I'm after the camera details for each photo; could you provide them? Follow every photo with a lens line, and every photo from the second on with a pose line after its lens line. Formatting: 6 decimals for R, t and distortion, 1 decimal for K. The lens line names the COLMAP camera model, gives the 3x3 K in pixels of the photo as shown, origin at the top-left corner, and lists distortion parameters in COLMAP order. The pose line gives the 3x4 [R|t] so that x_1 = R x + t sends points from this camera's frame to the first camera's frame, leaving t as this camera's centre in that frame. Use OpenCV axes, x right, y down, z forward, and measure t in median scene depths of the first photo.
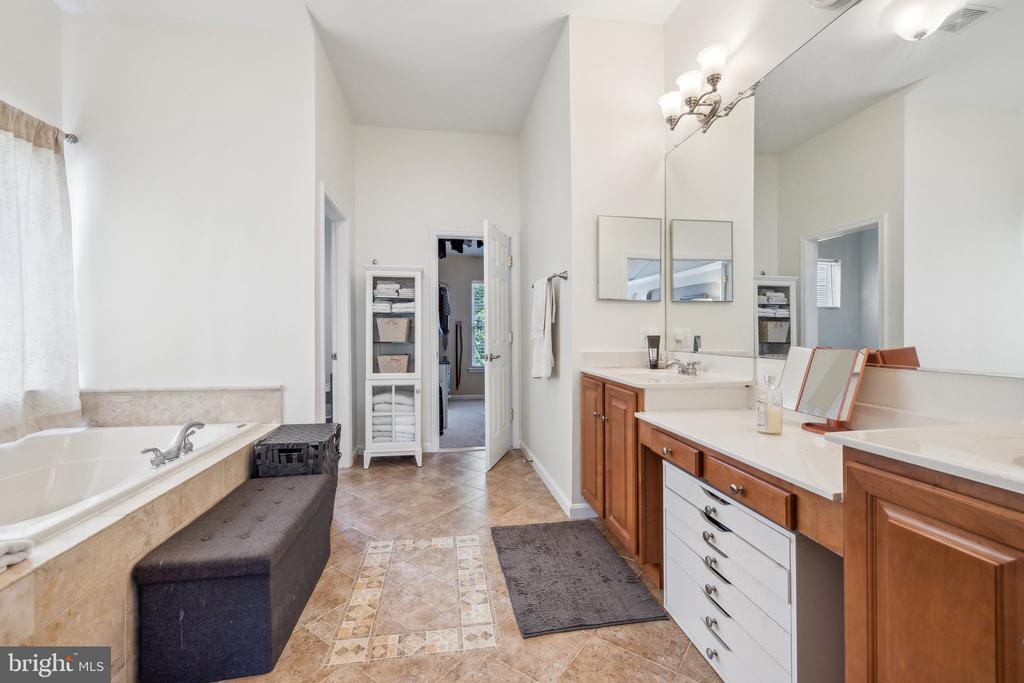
lens RADIAL K [[431.0, 0, 509.4], [0, 431.0, 338.6], [0, 0, 1]] dist [-0.000379, 0.000204]
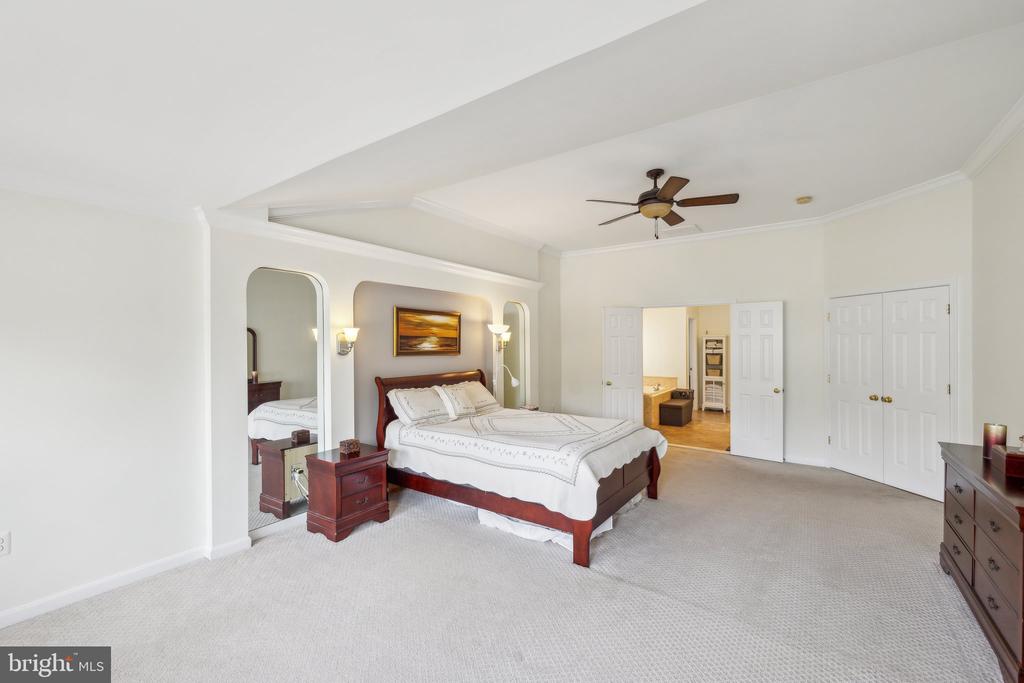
lens RADIAL K [[431.0, 0, 509.4], [0, 431.0, 338.6], [0, 0, 1]] dist [-0.000379, 0.000204]
pose [[0.718934, 0.000447, -0.695079, 0.671492], [-0.009576, 0.999911, -0.009261, -0.114700], [0.695013, 0.013314, 0.718874, -1.785043]]
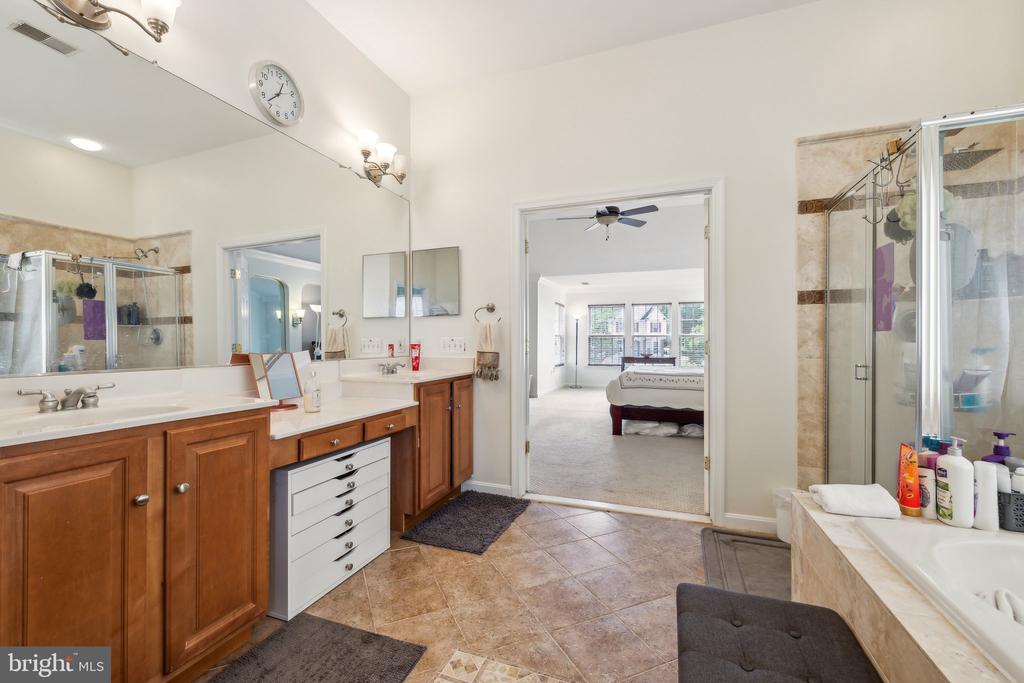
lens RADIAL K [[431.0, 0, 509.4], [0, 431.0, 338.6], [0, 0, 1]] dist [-0.000379, 0.000204]
pose [[-0.872718, 0.004763, 0.488201, -0.374446], [0.005966, 0.999982, 0.000909, -0.012283], [-0.488188, 0.003706, -0.872731, 1.068750]]
